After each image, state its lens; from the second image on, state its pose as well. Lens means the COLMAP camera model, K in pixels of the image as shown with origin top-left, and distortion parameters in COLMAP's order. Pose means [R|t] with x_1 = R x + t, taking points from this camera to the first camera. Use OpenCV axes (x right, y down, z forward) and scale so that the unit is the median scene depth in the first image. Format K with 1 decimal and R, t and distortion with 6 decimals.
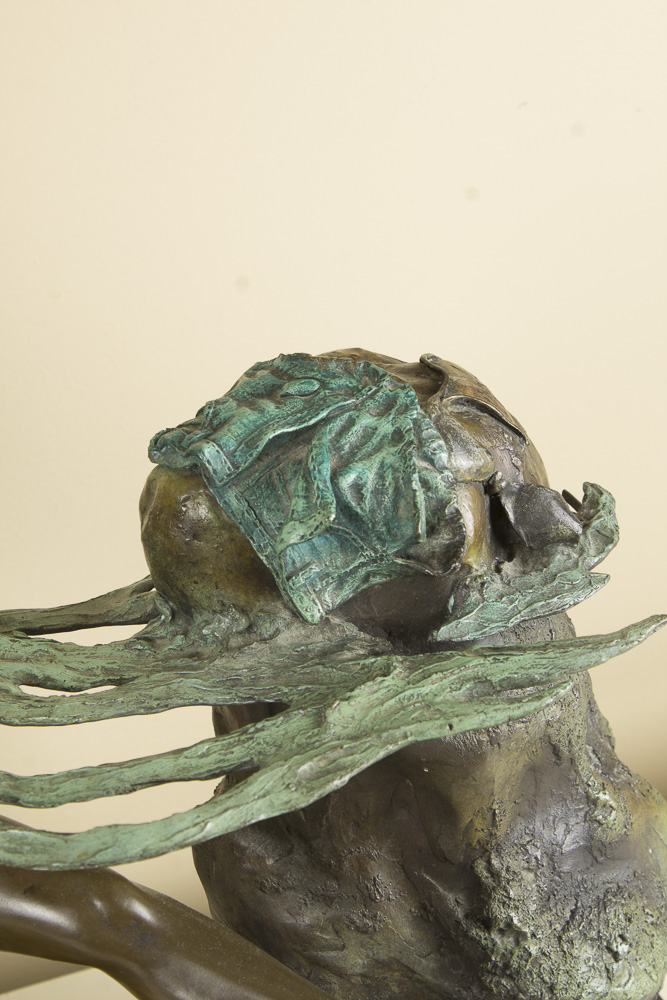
lens RADIAL K [[2399.2, 0, 331.9], [0, 2399.2, 501.7], [0, 0, 1]] dist [0.041533, 0.000000]
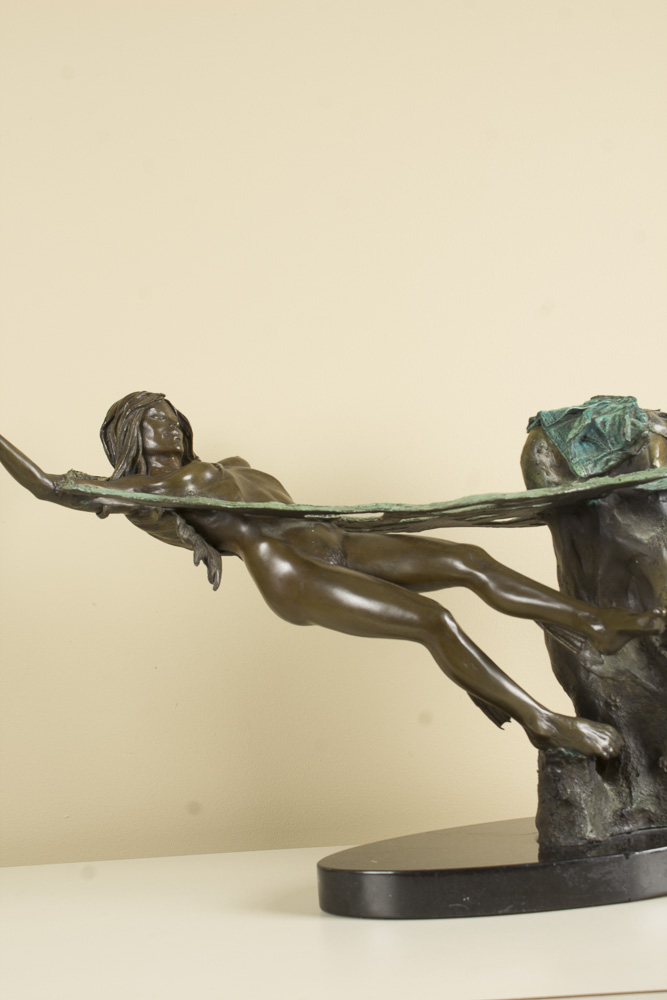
lens RADIAL K [[1708.8, 0, 317.8], [0, 1708.8, 492.7], [0, 0, 1]] dist [-0.006451, 0.000000]
pose [[0.915849, -0.033275, -0.400141, 0.412870], [-0.167542, 0.873988, -0.456152, 0.846130], [0.364897, 0.484807, 0.794866, -0.397034]]
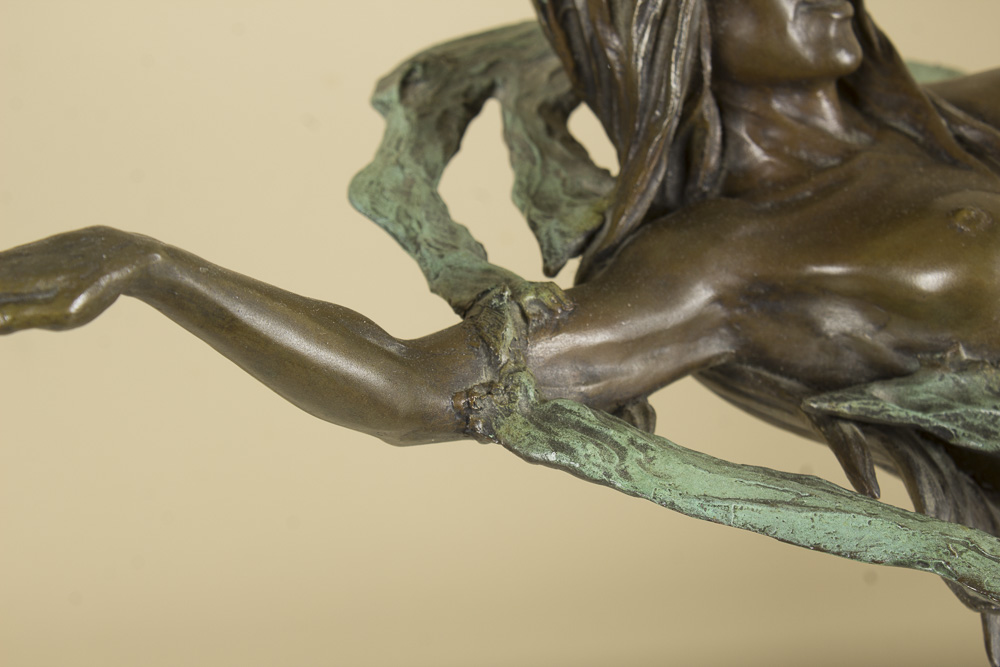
lens RADIAL K [[2399.2, 0, 499.1], [0, 2399.2, 330.1], [0, 0, 1]] dist [0.041533, 0.000000]
pose [[0.949164, 0.169368, -0.265334, -0.314962], [-0.147529, 0.983956, 0.100332, 0.060514], [0.278070, -0.056088, 0.958922, 0.267592]]
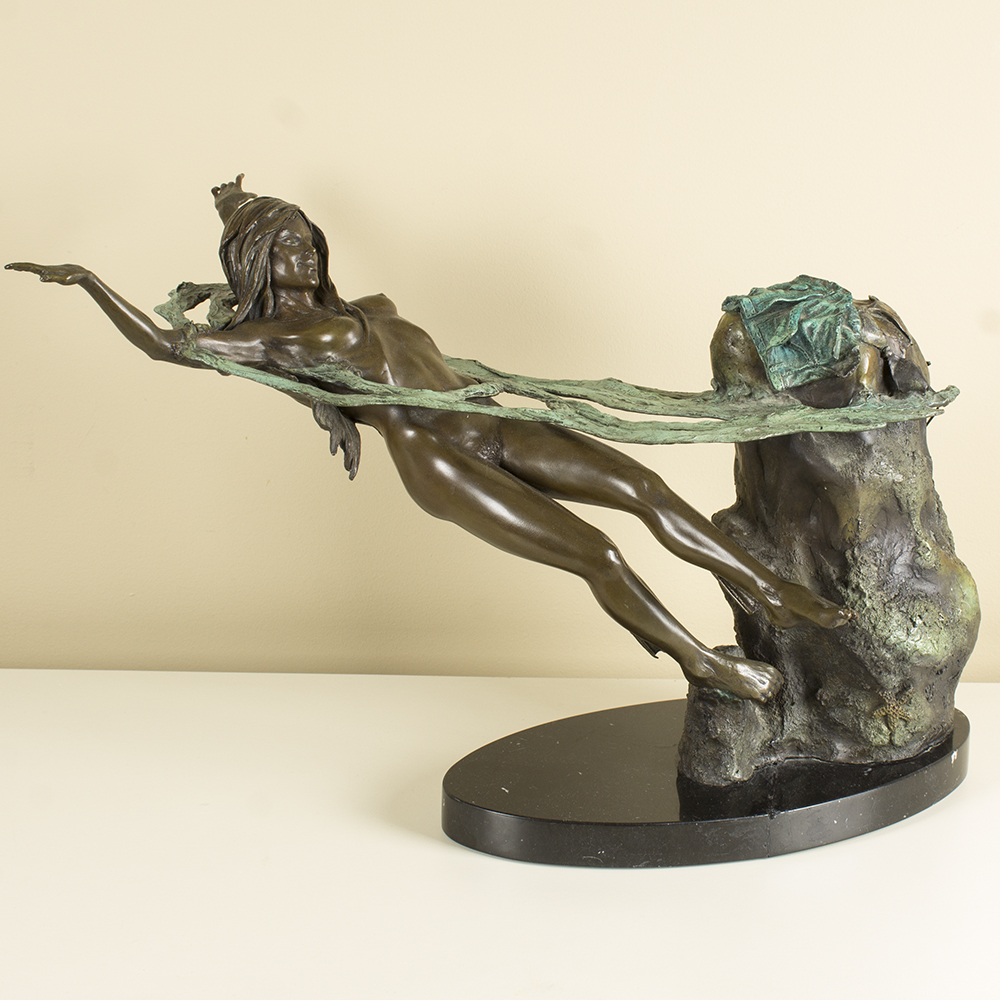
lens RADIAL K [[2374.6, 0, 601.0], [0, 2374.6, 490.3], [0, 0, 1]] dist [-0.045677, 0.000000]
pose [[0.949038, 0.174534, -0.262421, 0.389110], [-0.220555, 0.962588, -0.157419, 0.476683], [0.225128, 0.207275, 0.952027, -0.934265]]
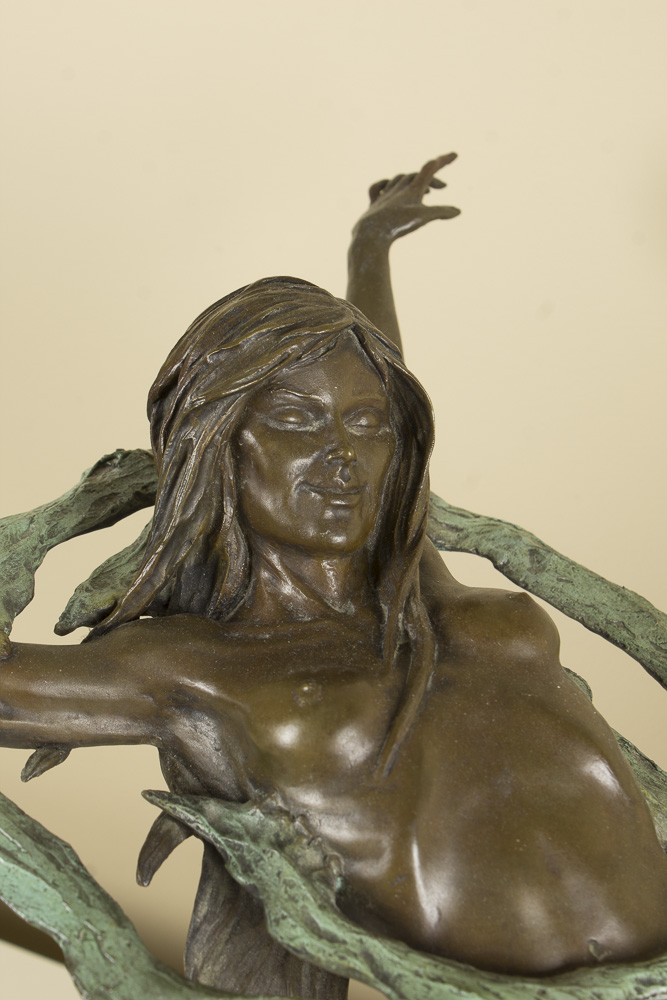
lens RADIAL K [[1988.2, 0, 331.2], [0, 1988.2, 498.3], [0, 0, 1]] dist [-0.023904, 0.000000]
pose [[0.628316, 0.384153, -0.676496, 0.006998], [-0.382727, 0.909705, 0.161113, -0.071144], [0.677303, 0.157684, 0.718607, 0.455255]]
